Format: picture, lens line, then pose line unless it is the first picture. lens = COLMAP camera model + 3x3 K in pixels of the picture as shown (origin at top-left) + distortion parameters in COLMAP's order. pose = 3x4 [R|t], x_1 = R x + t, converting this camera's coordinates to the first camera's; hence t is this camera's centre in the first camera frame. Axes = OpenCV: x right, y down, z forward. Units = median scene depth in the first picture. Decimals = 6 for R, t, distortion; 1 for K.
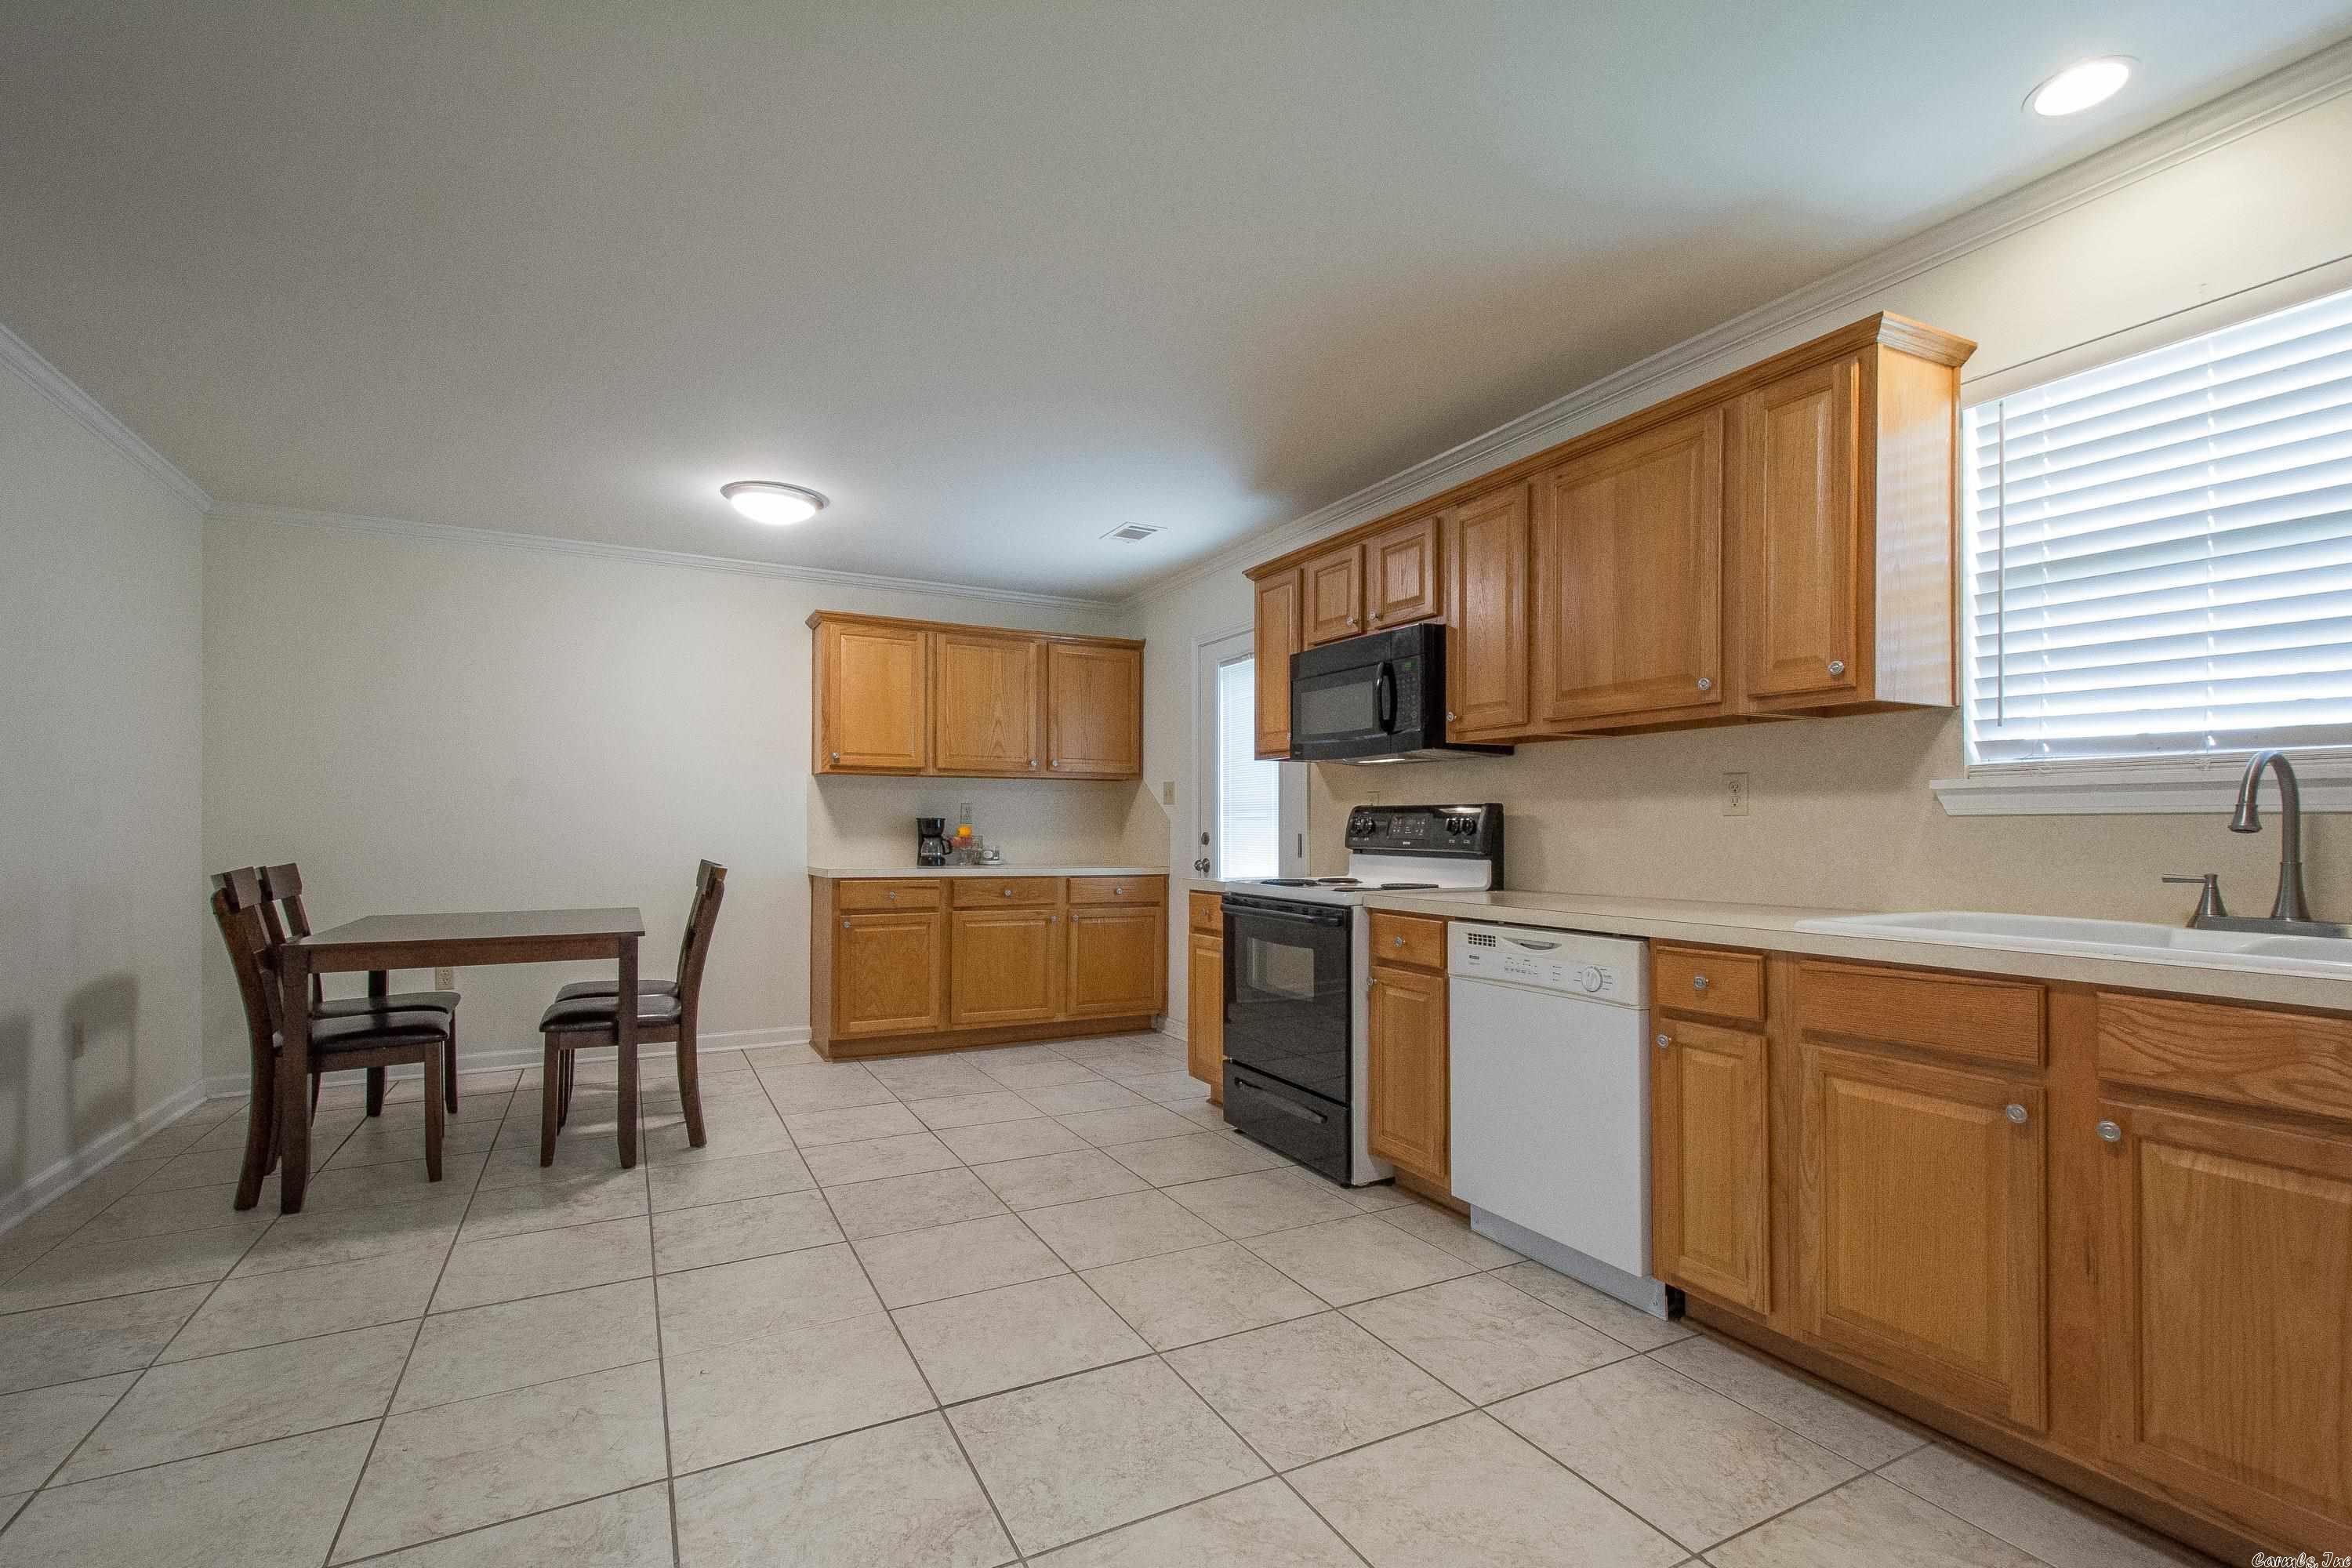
lens RADIAL K [[1041.5, 0, 1188.6], [0, 1041.5, 827.2], [0, 0, 1]] dist [0.003979, 0.000306]
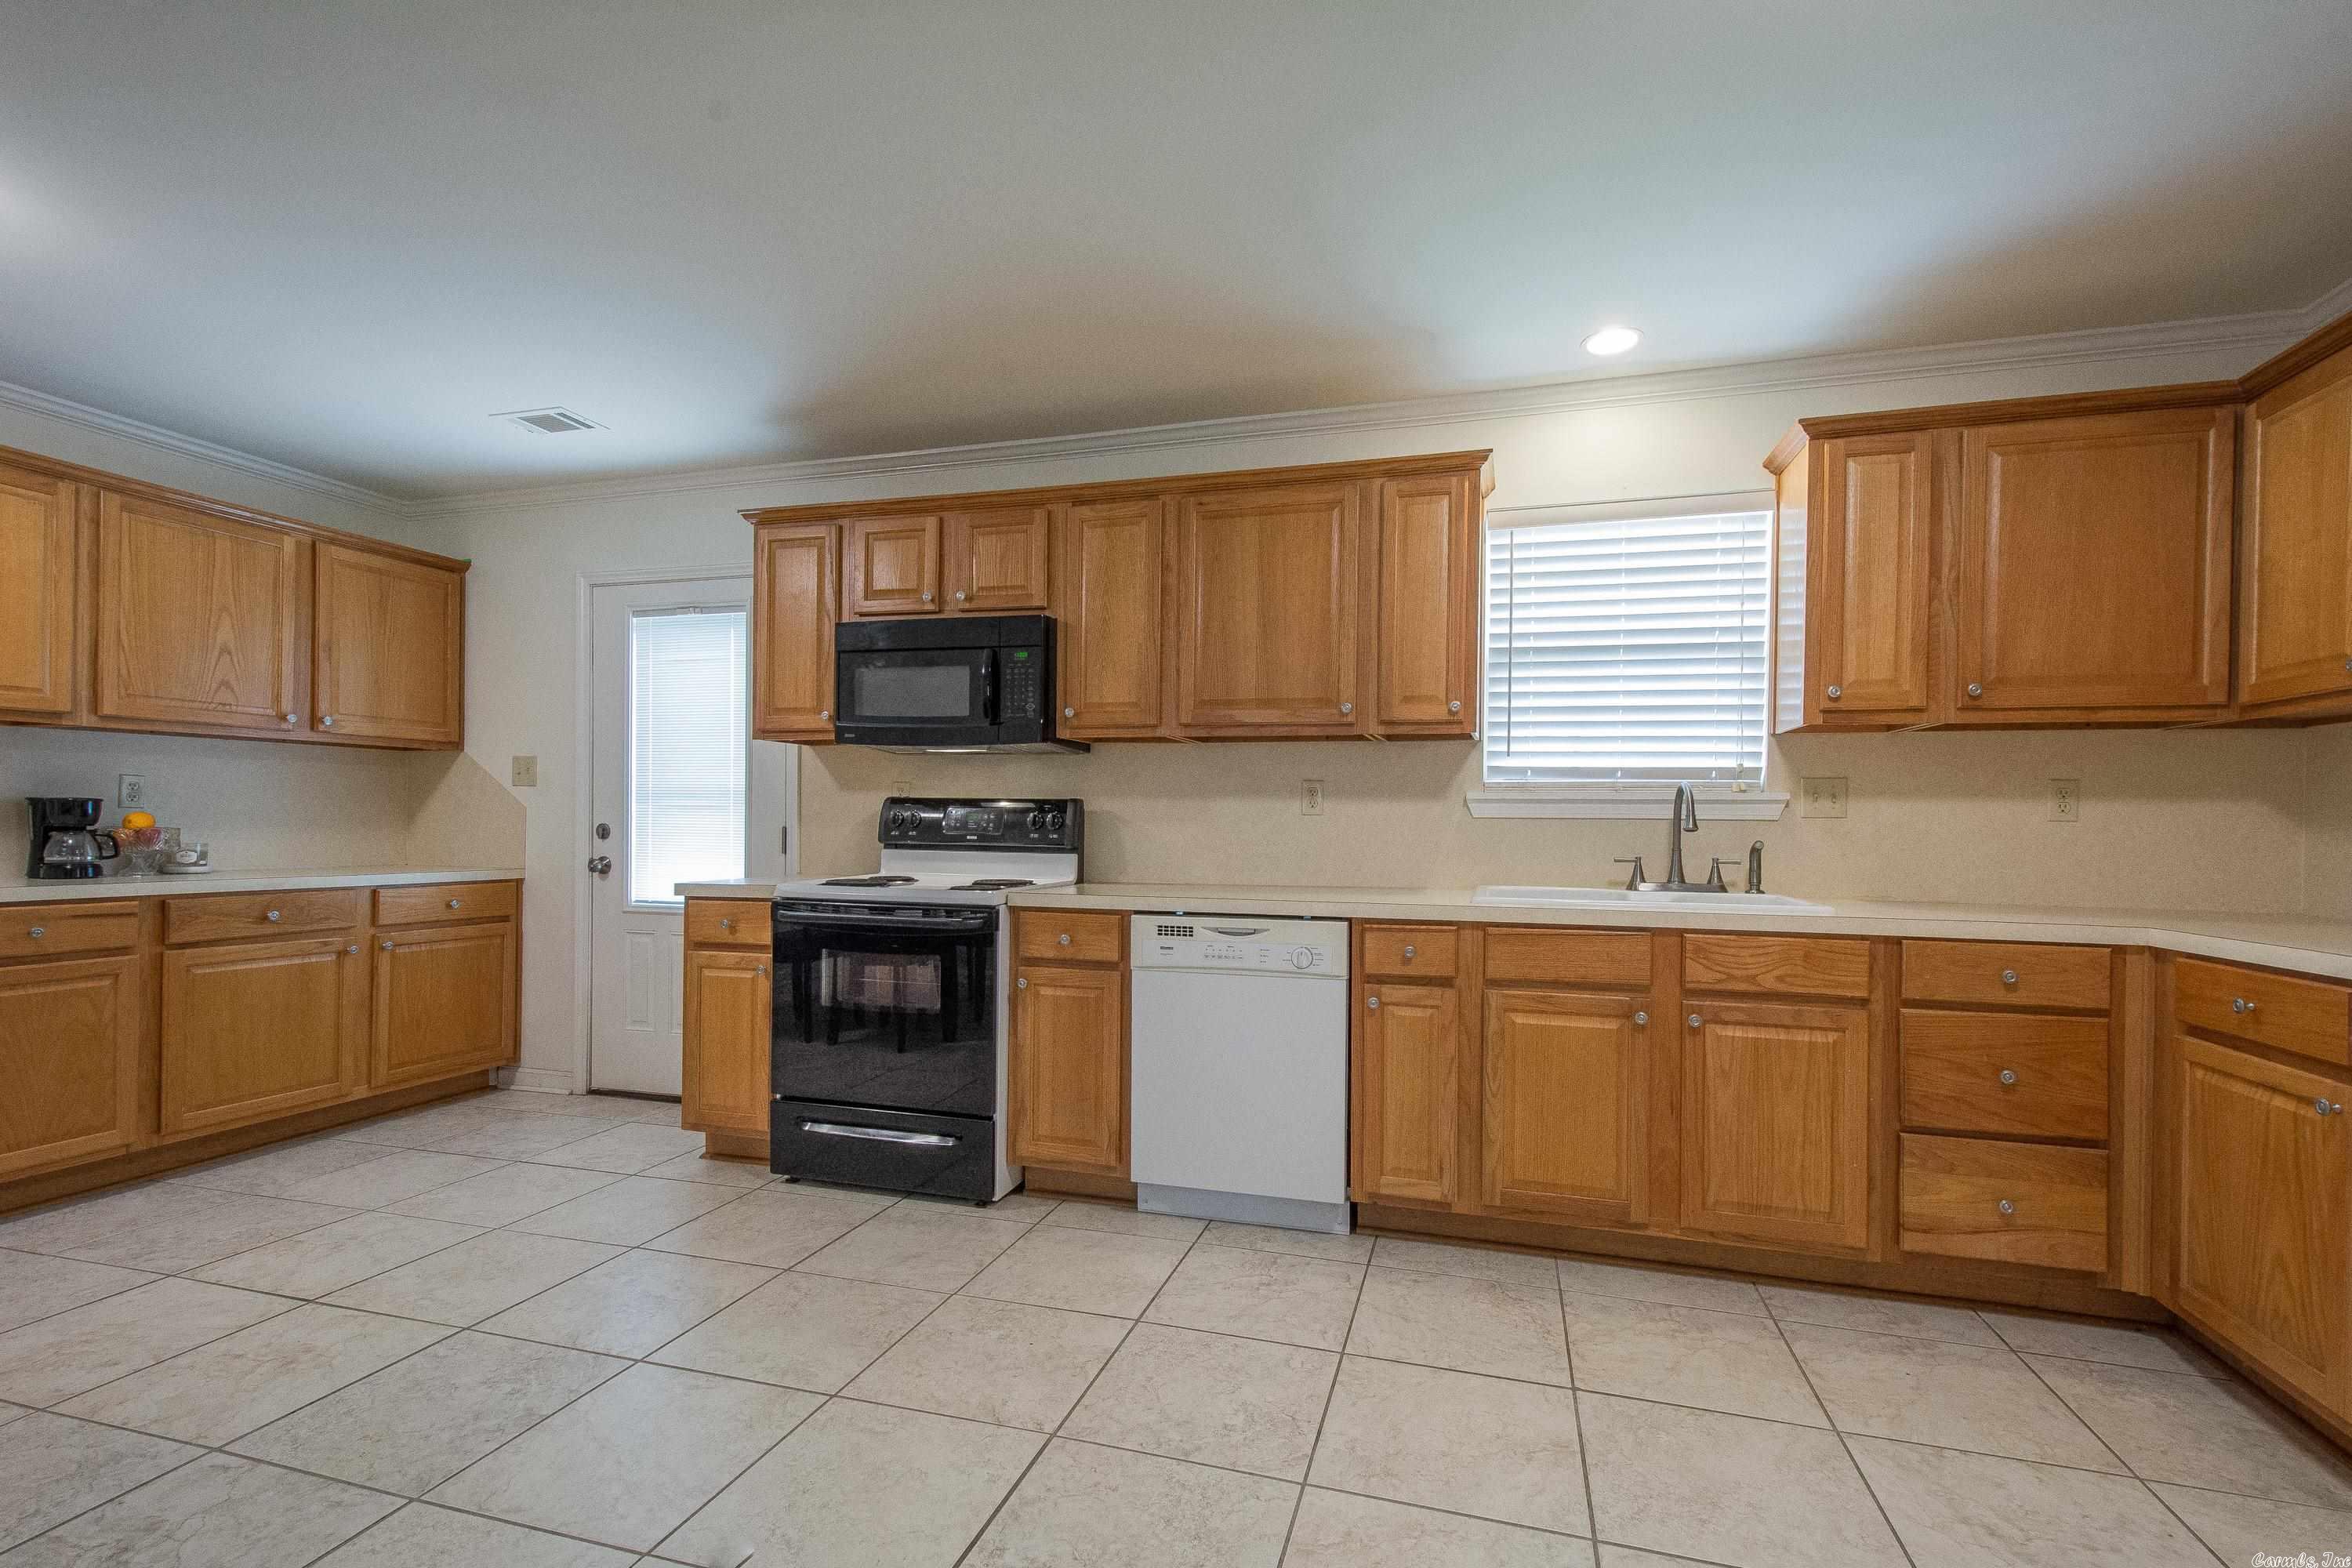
lens RADIAL K [[1039.0, 0, 1193.4], [0, 1039.0, 825.3], [0, 0, 1]] dist [0.020484, -0.008009]
pose [[0.702493, 0.001359, 0.711689, -0.311632], [-0.008756, 0.999939, 0.006734, -0.004179], [-0.711636, -0.010963, 0.702463, 0.170168]]
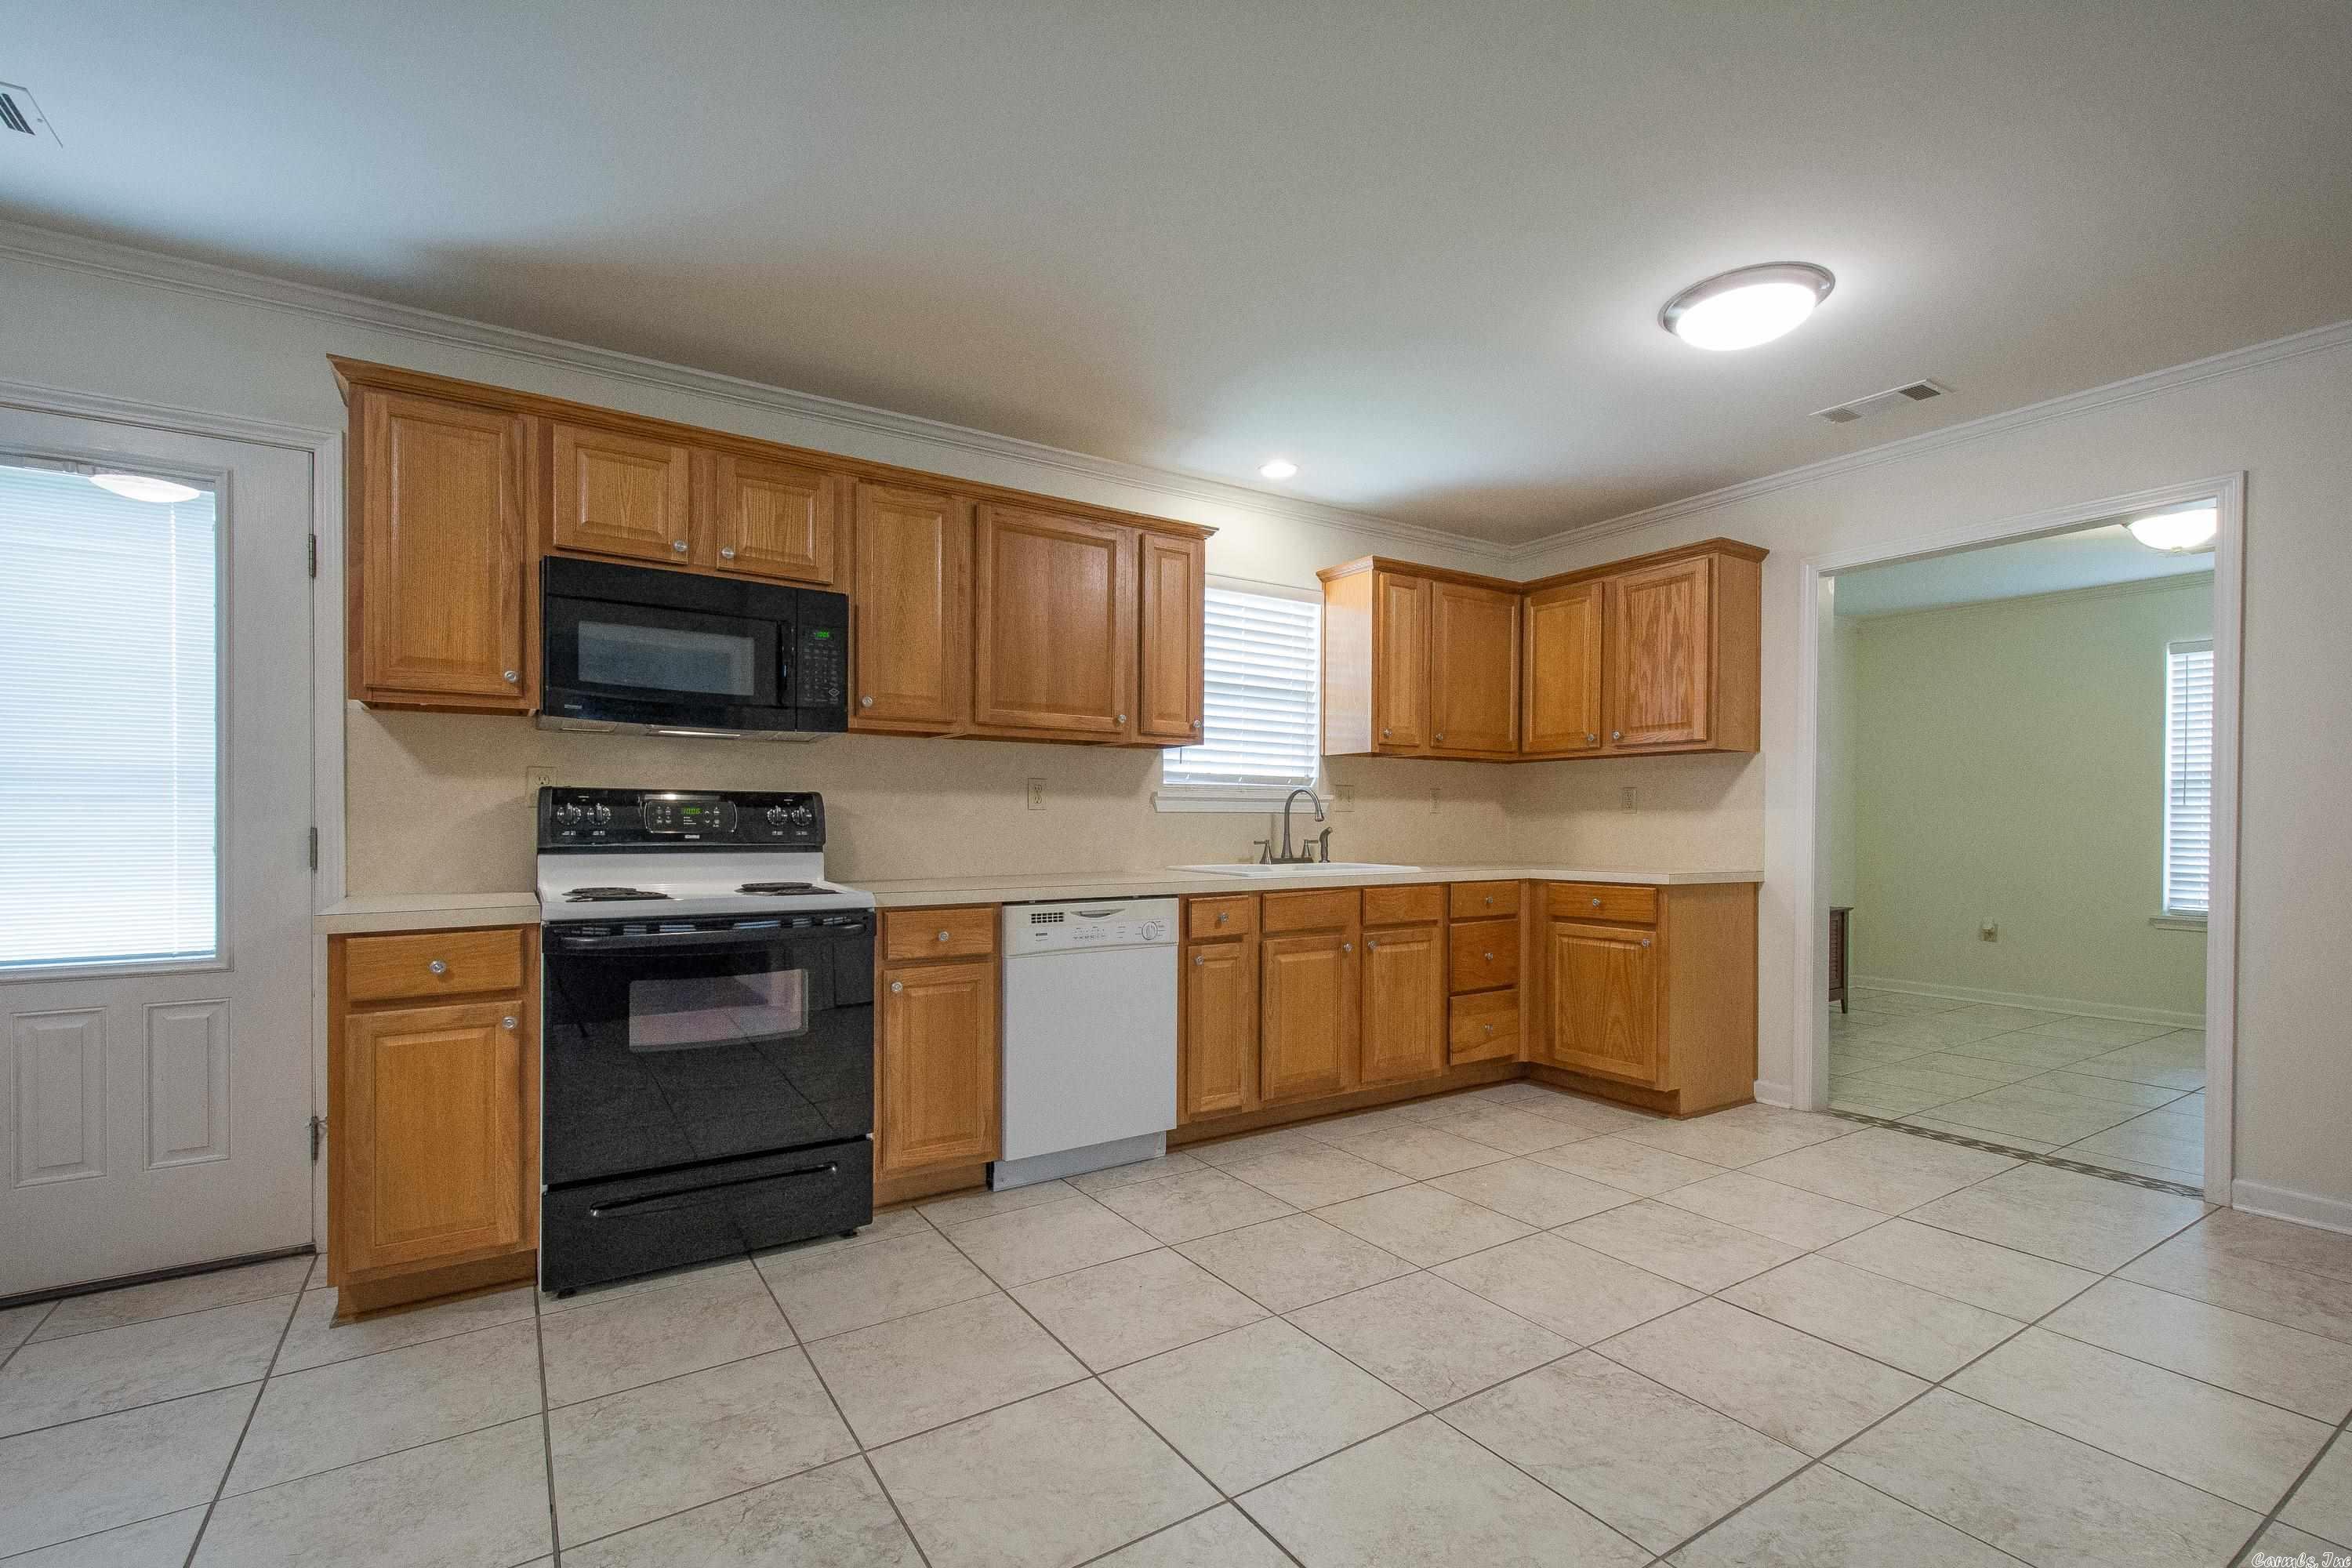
lens RADIAL K [[1045.9, 0, 1178.7], [0, 1045.9, 825.6], [0, 0, 1]] dist [0.017127, -0.007367]
pose [[-0.077743, -0.009190, 0.996931, -0.595140], [-0.003535, 0.999954, 0.008943, -0.002275], [-0.996967, -0.002828, -0.077772, 0.648246]]
